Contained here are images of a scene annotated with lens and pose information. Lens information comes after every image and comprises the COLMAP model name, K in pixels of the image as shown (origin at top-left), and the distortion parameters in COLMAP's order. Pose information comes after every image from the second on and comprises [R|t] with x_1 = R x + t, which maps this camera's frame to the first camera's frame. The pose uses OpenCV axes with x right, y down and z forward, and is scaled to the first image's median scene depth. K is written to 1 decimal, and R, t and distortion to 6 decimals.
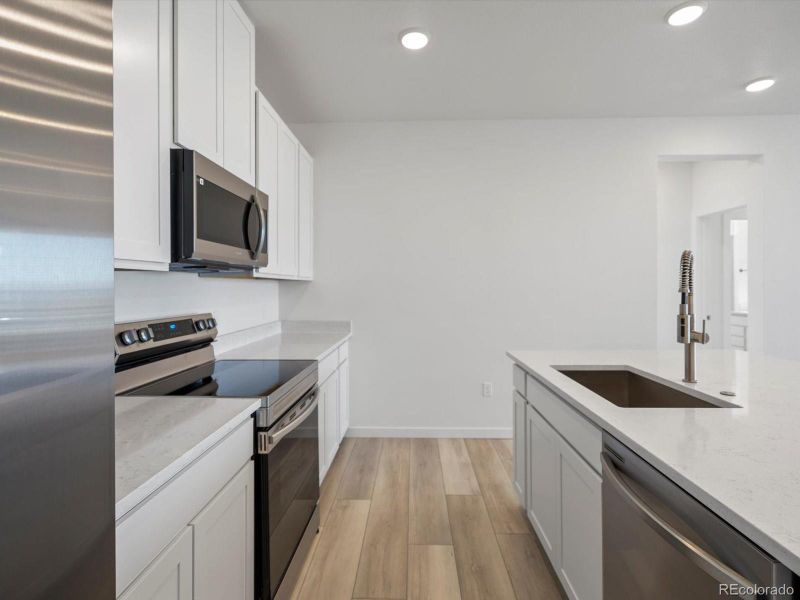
lens RADIAL K [[414.9, 0, 401.3], [0, 414.9, 295.4], [0, 0, 1]] dist [0.001749, 0.000267]
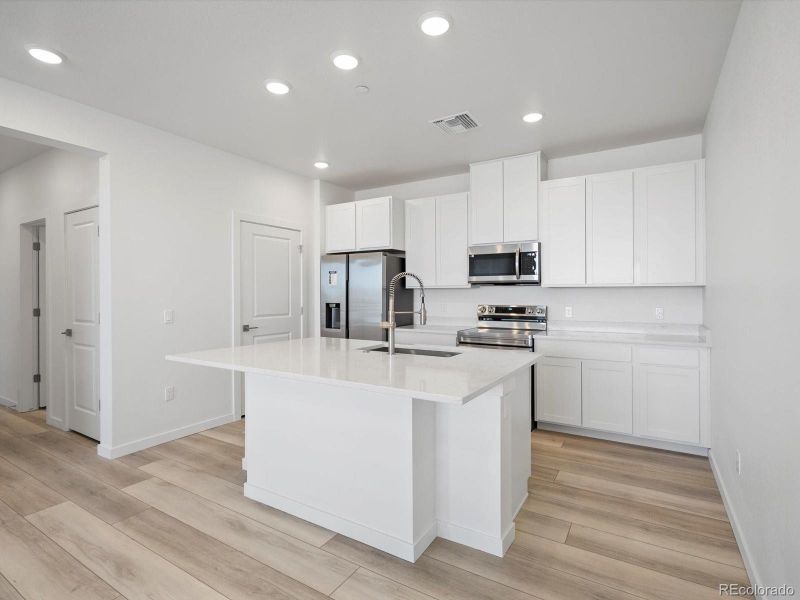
lens RADIAL K [[410.1, 0, 402.7], [0, 410.1, 289.8], [0, 0, 1]] dist [-0.003518, 0.000341]
pose [[-0.492943, -0.003389, -0.870055, 1.399617], [-0.013075, 0.999908, 0.003514, -0.028692], [0.869963, 0.013108, -0.492942, 1.241316]]
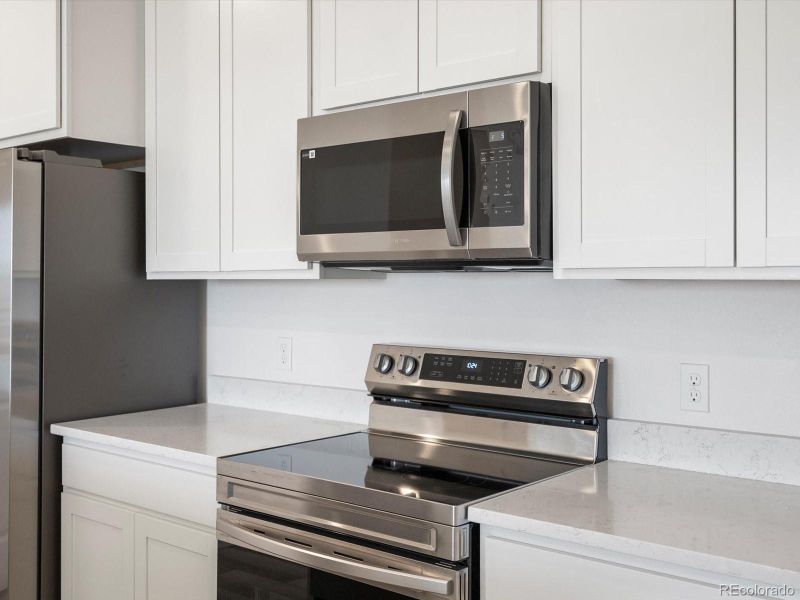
lens RADIAL K [[905.0, 0, 401.2], [0, 905.0, 265.1], [0, 0, 1]] dist [0.013290, 0.008390]
pose [[-0.614697, -0.004986, -0.788747, 0.416339], [-0.010681, 0.999941, 0.002003, -0.054484], [0.788691, 0.009656, -0.614714, 1.311478]]
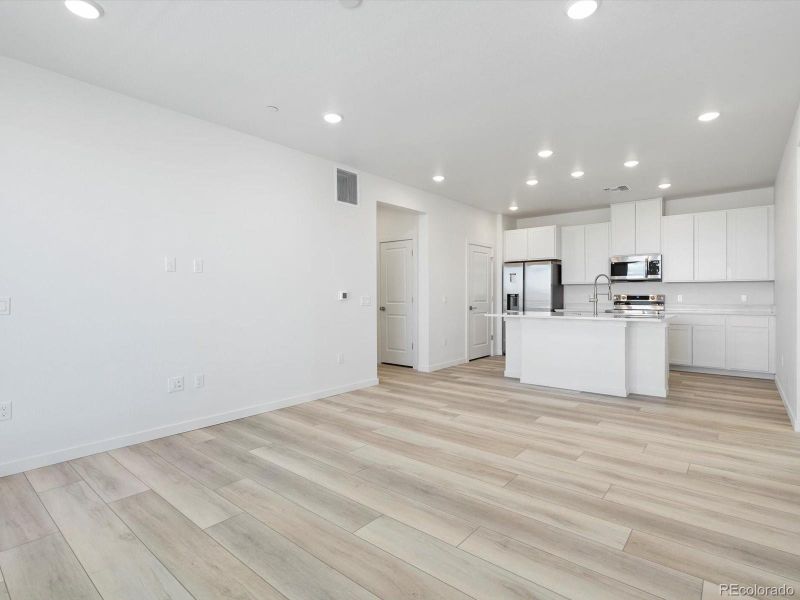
lens RADIAL K [[414.9, 0, 401.3], [0, 414.9, 295.4], [0, 0, 1]] dist [0.001749, 0.000267]
pose [[-0.611372, 0.005933, -0.791321, 2.848797], [-0.010479, 0.999824, 0.015593, 0.018044], [0.791274, 0.017825, -0.611202, 1.218105]]
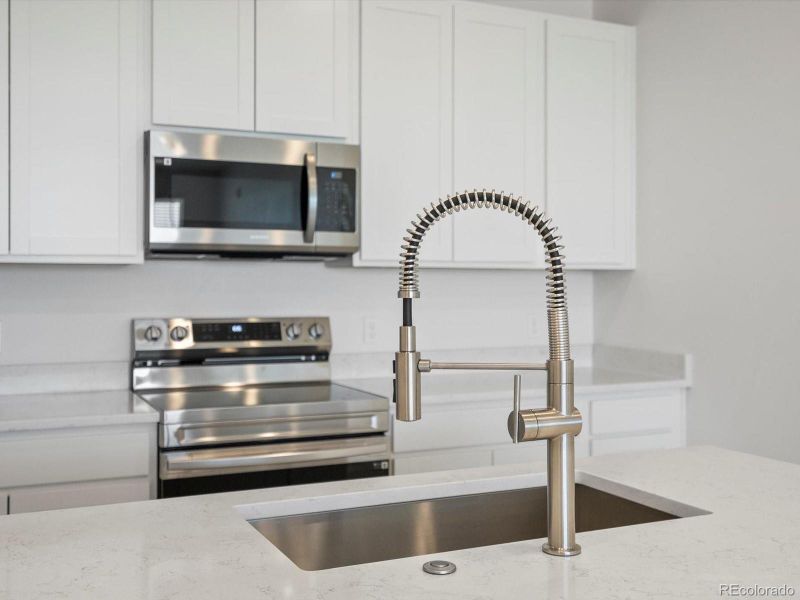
lens RADIAL K [[905.0, 0, 401.2], [0, 905.0, 265.1], [0, 0, 1]] dist [0.013290, 0.008390]
pose [[0.464047, -0.011571, -0.885735, 0.918227], [-0.020785, 0.999497, -0.023947, -0.011553], [0.885567, 0.029523, 0.463573, 0.340827]]
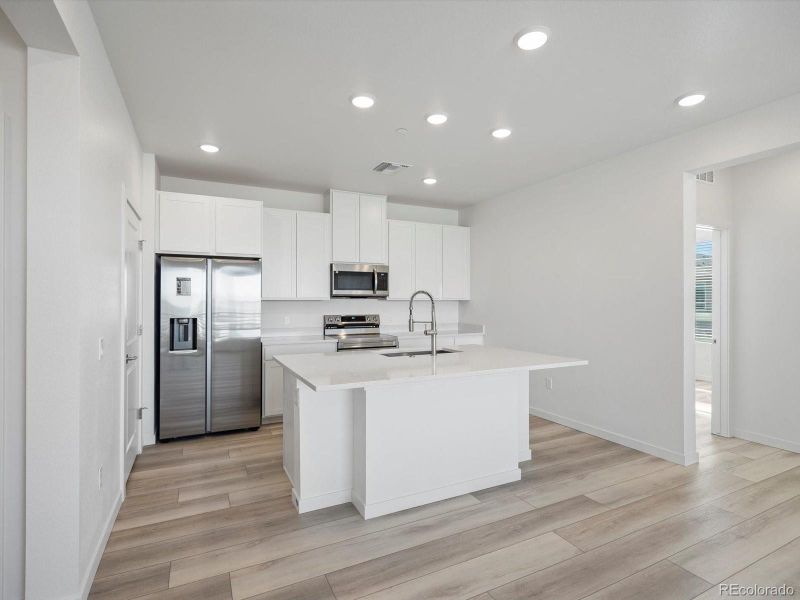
lens RADIAL K [[414.9, 0, 401.3], [0, 414.9, 295.4], [0, 0, 1]] dist [0.001749, 0.000267]
pose [[0.482523, -0.006993, -0.875855, 1.632895], [-0.018453, 0.999665, -0.018148, -0.027533], [0.875689, 0.024919, 0.482233, -0.080189]]
